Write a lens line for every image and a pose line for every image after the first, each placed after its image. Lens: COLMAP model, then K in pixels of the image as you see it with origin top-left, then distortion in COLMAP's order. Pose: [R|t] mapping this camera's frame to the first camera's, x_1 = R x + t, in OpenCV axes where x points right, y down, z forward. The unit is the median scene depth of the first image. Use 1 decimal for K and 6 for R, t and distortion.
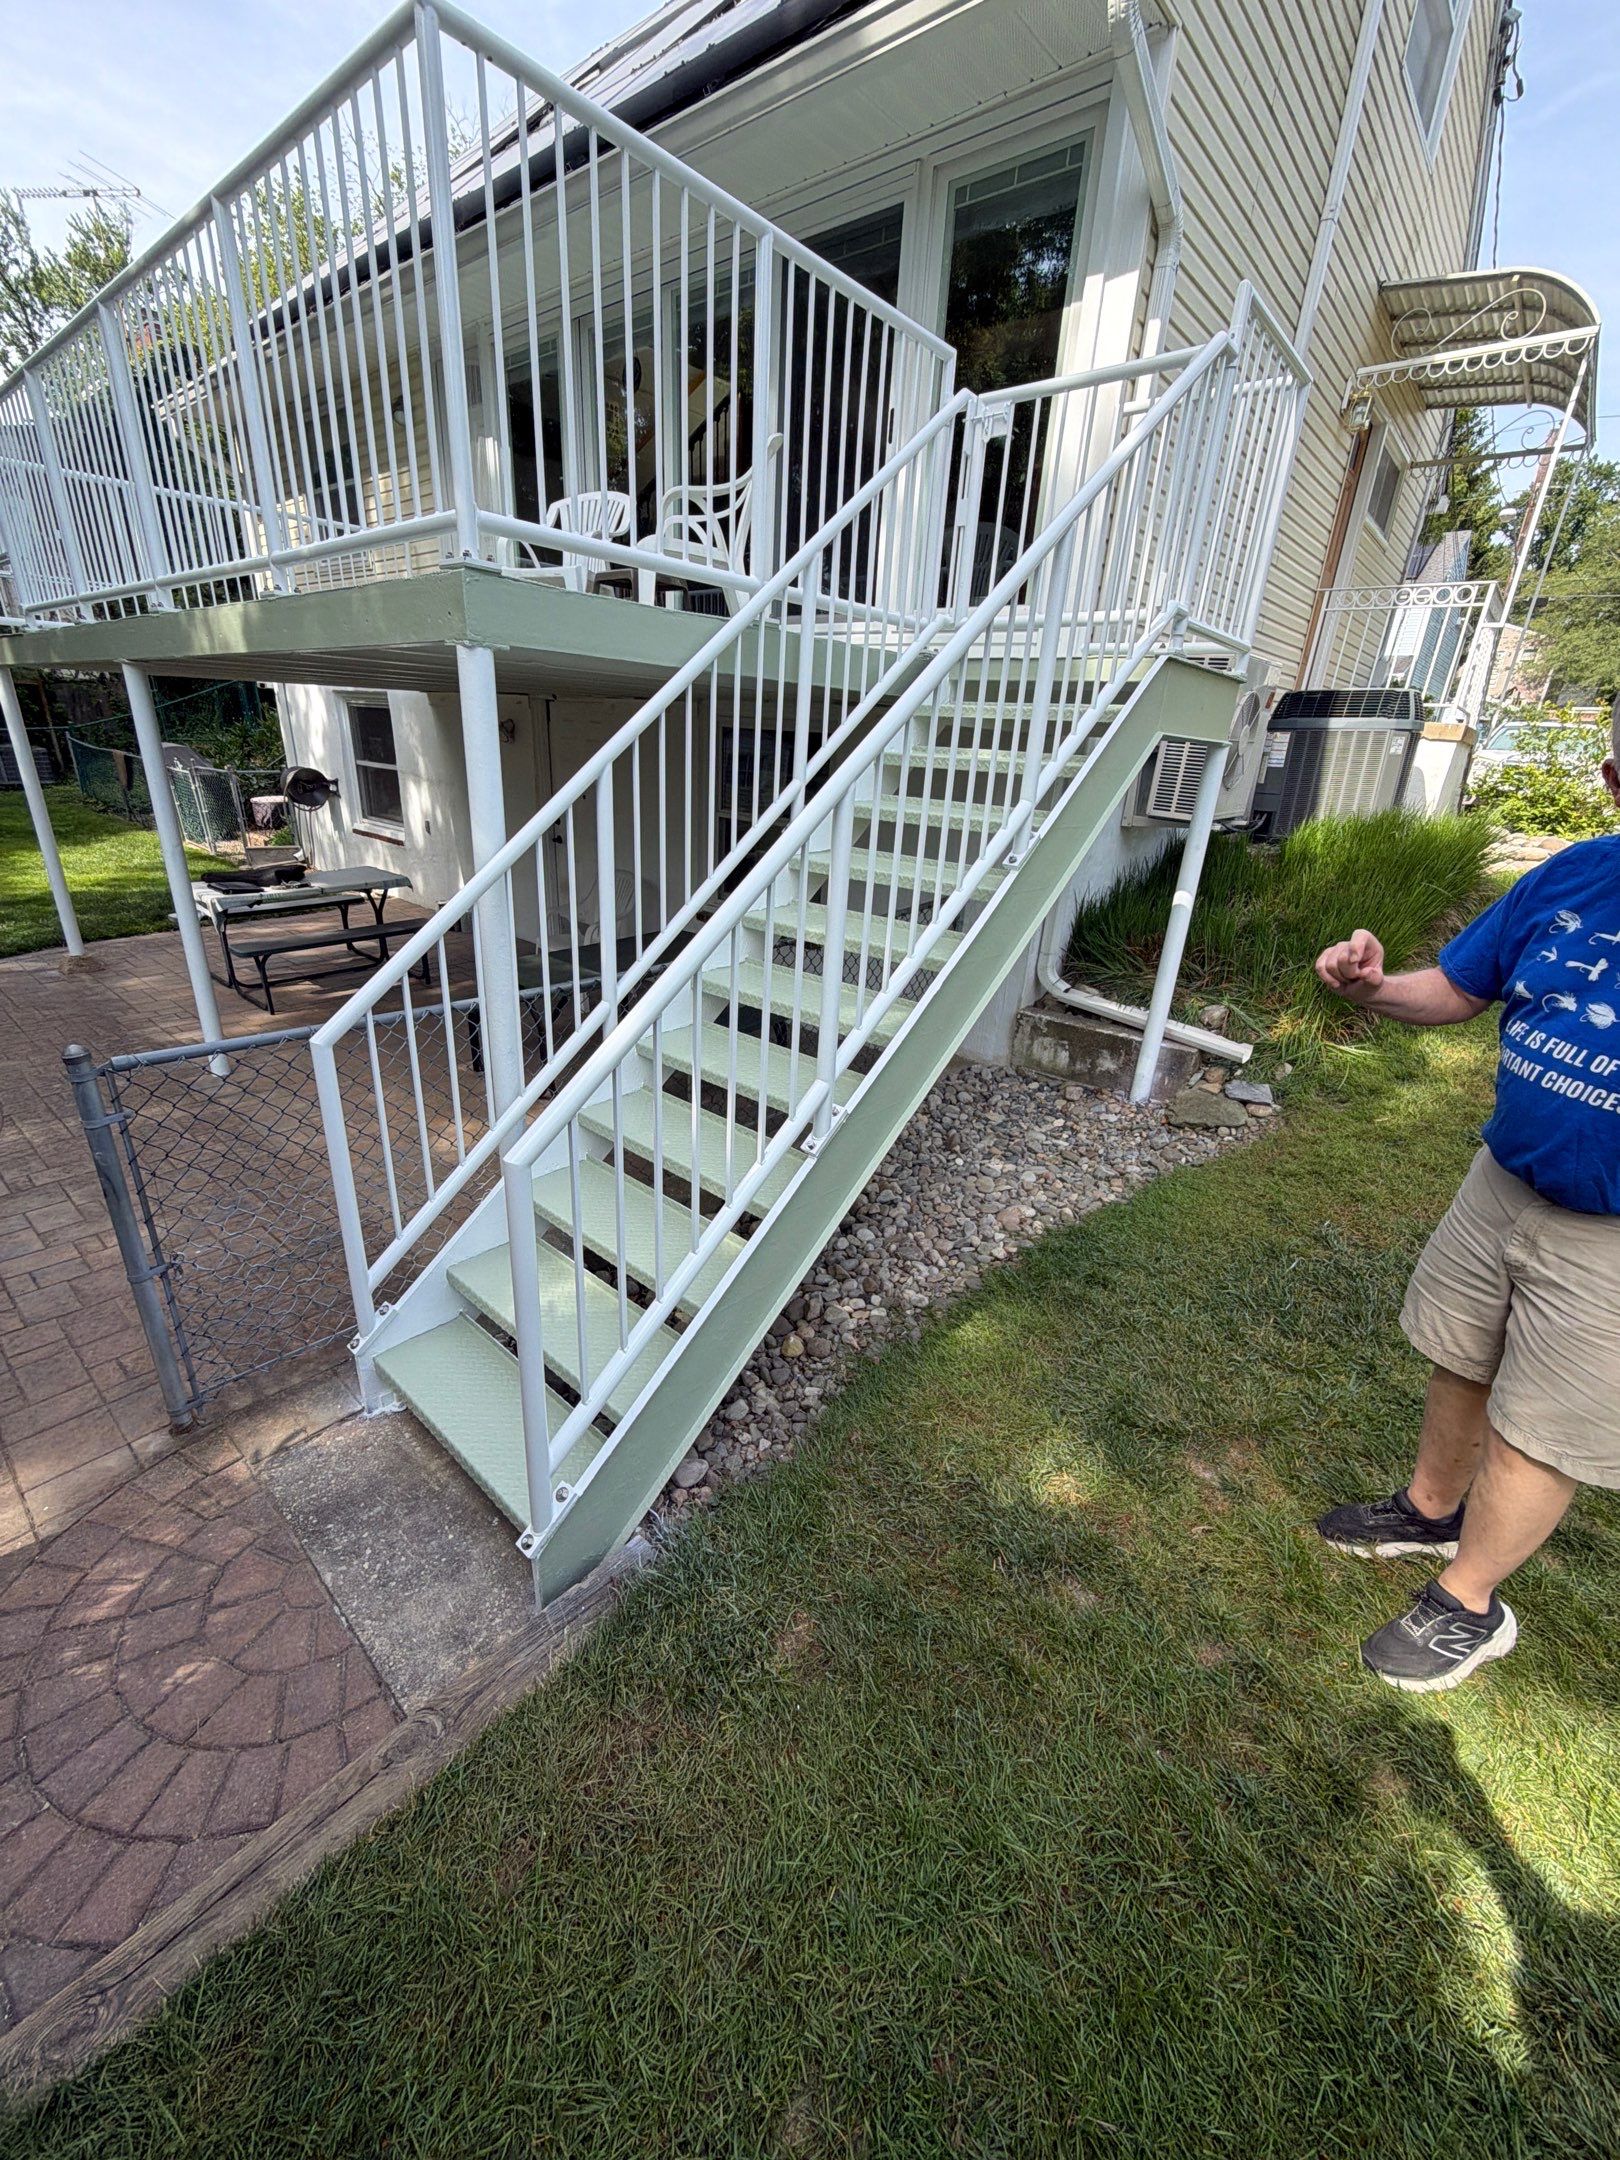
lens RADIAL K [[864.4, 0, 810.0], [0, 864.4, 1080.0], [0, 0, 1]] dist [-0.002189, 0.000769]
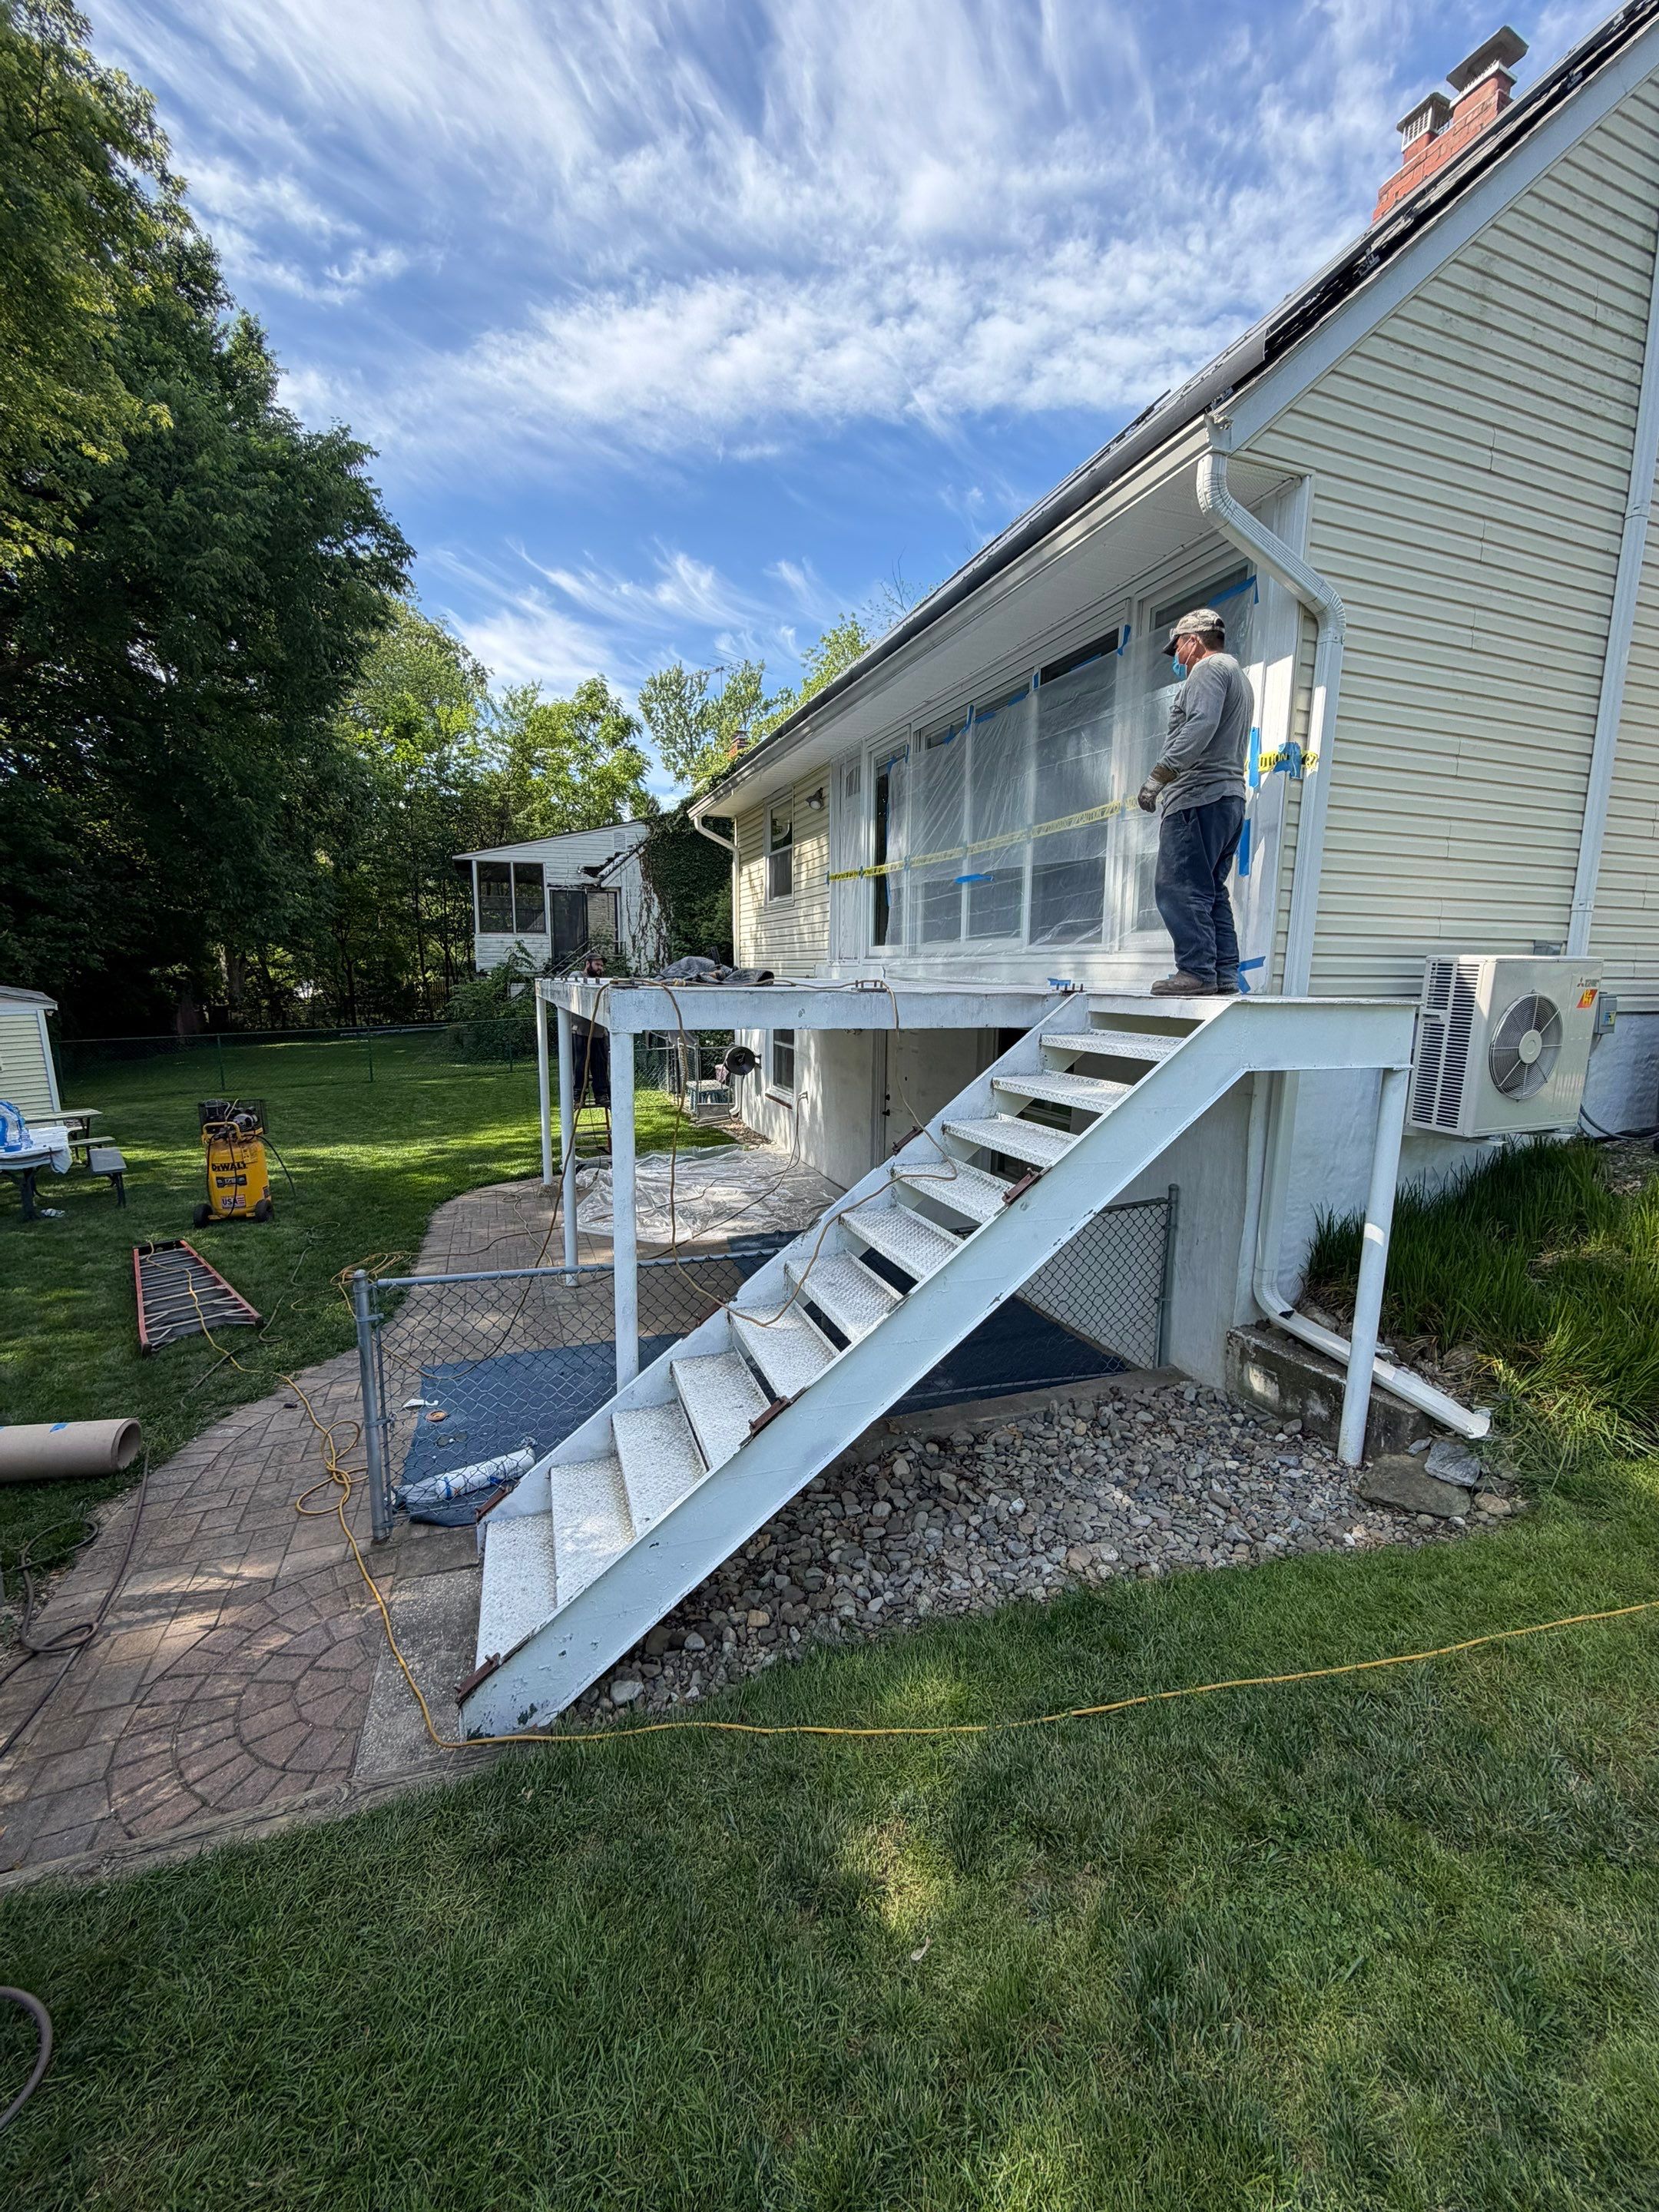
lens RADIAL K [[881.8, 0, 831.1], [0, 881.8, 1101.2], [0, 0, 1]] dist [-0.002632, 0.000516]
pose [[0.876497, 0.027977, -0.480594, 0.361032], [-0.147400, 0.965959, -0.212593, -0.060824], [0.458287, 0.257176, 0.850784, -0.056004]]
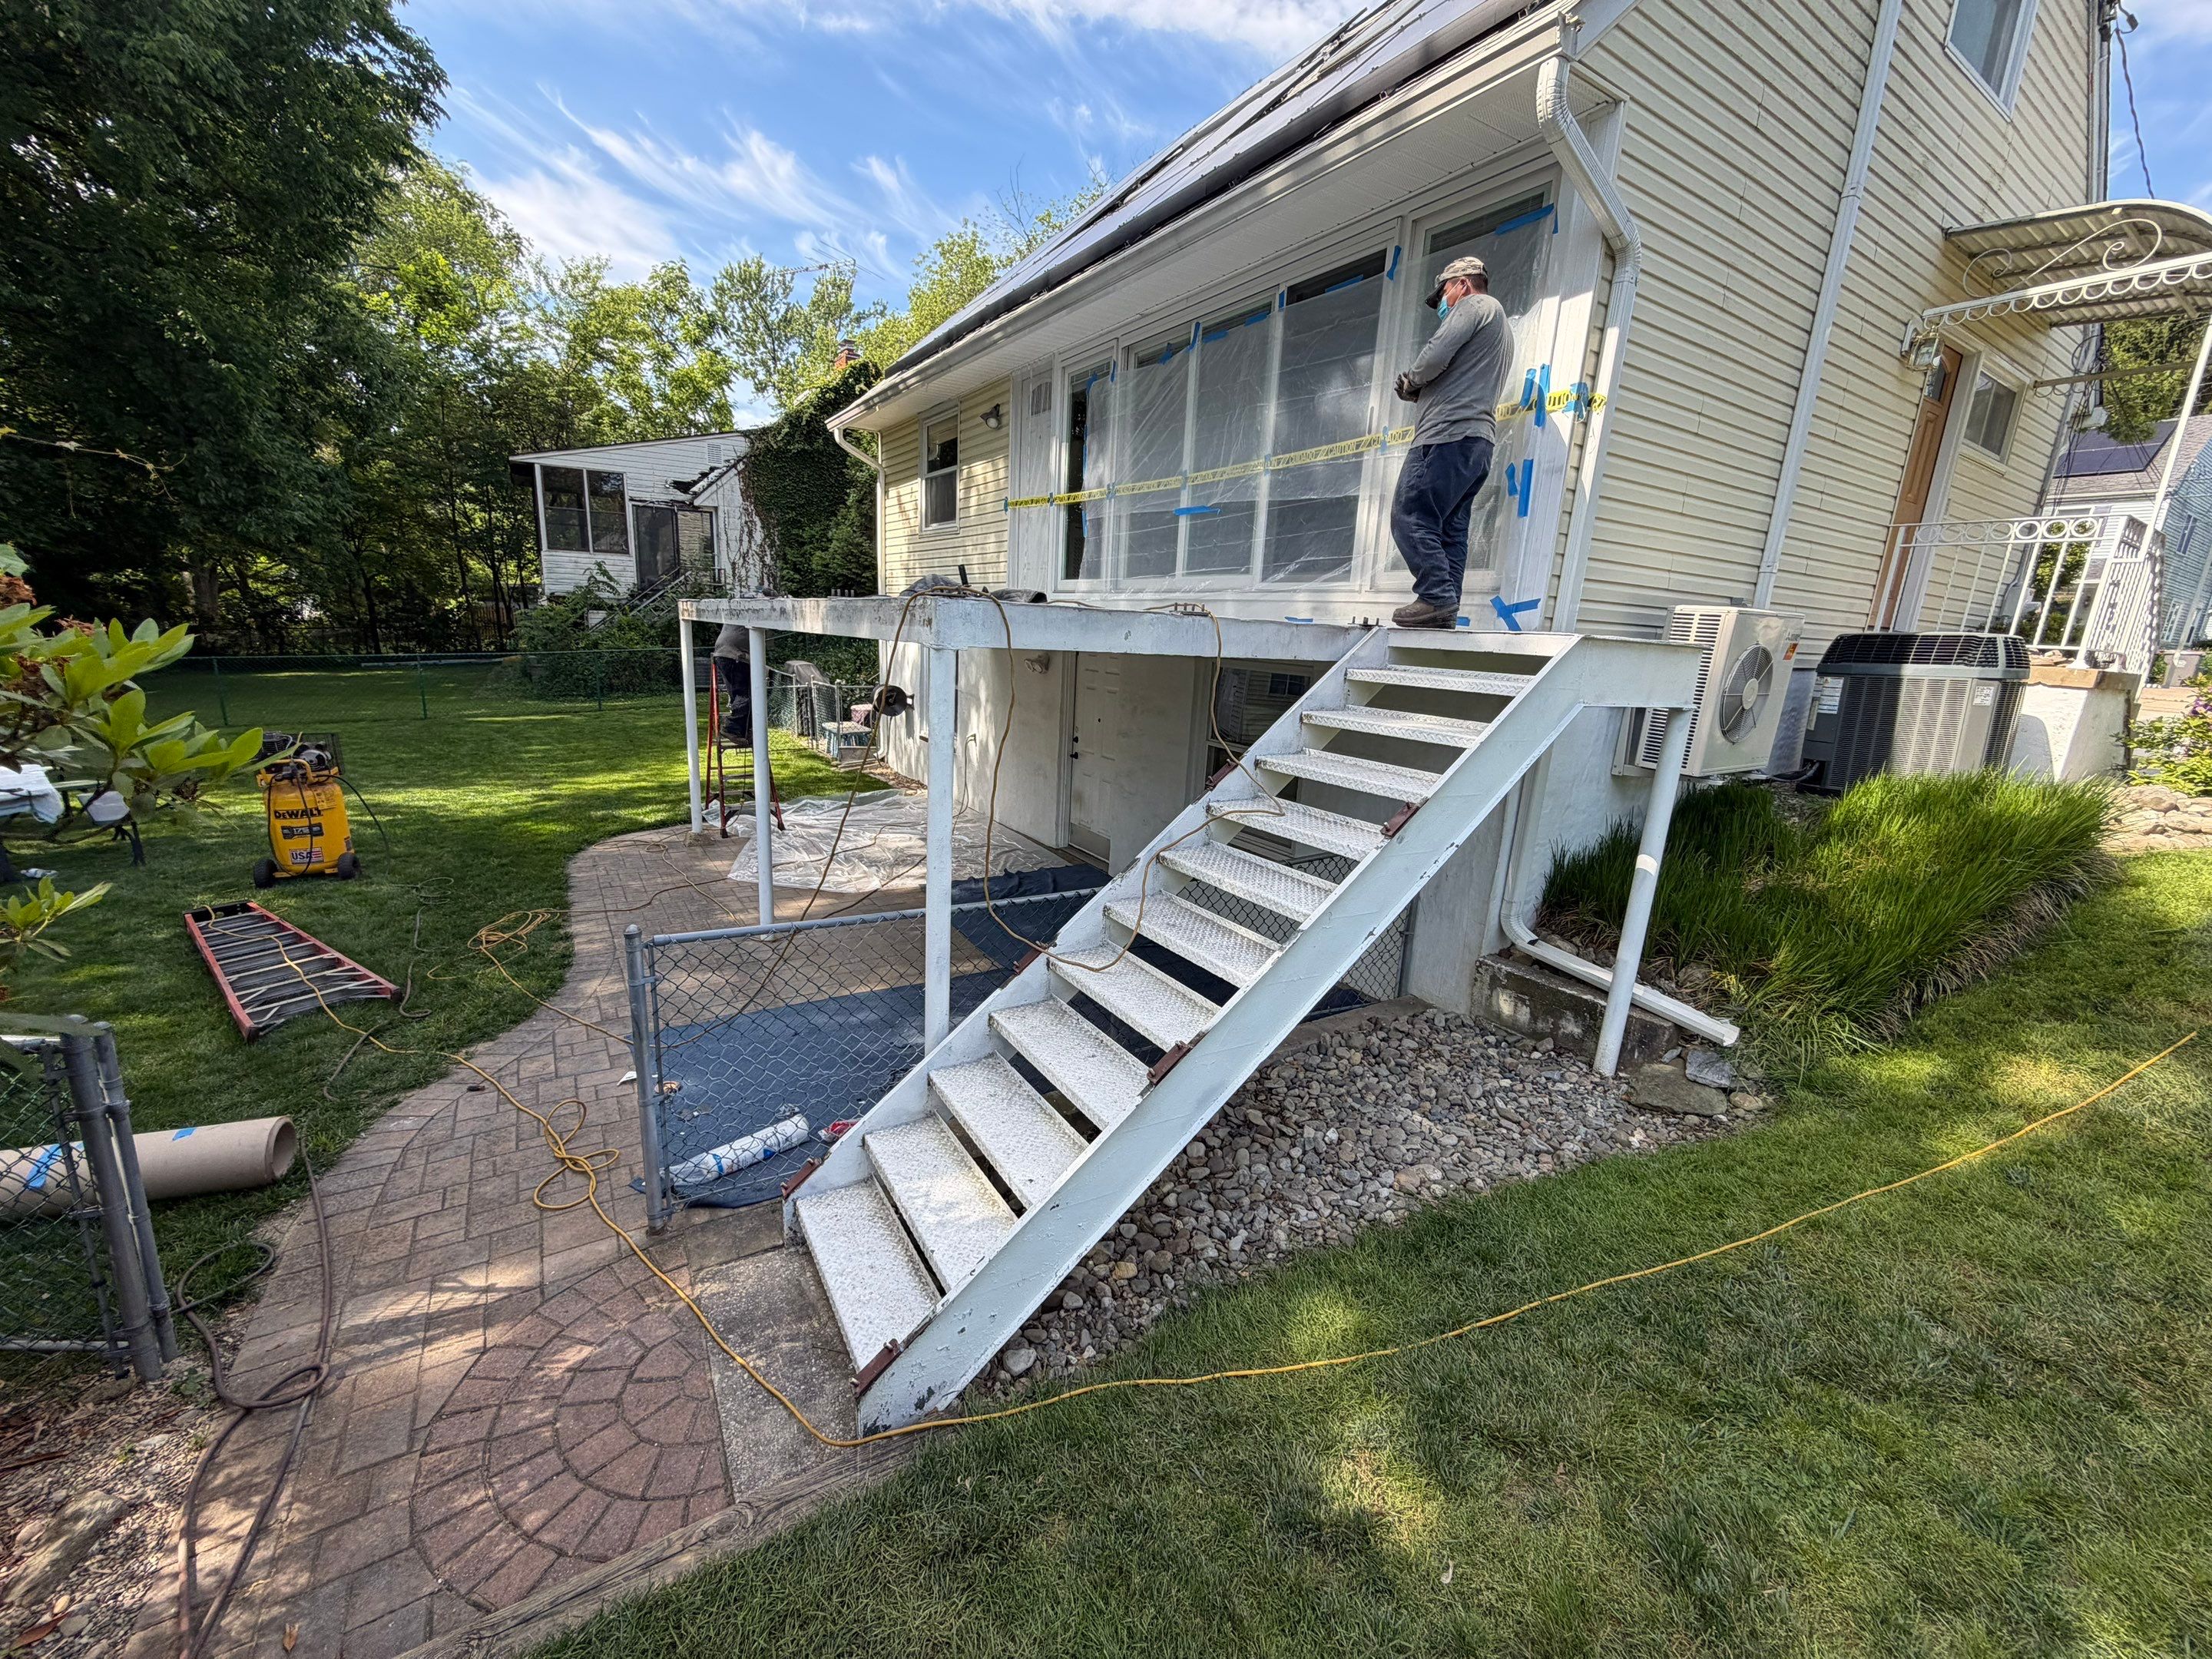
lens RADIAL K [[881.8, 0, 1102.4], [0, 881.8, 829.4], [0, 0, 1]] dist [-0.002632, 0.000516]
pose [[0.954797, 0.063132, -0.290476, 0.134929], [-0.111449, 0.981934, -0.152920, -0.028060], [0.275574, 0.178381, 0.944584, -0.081434]]
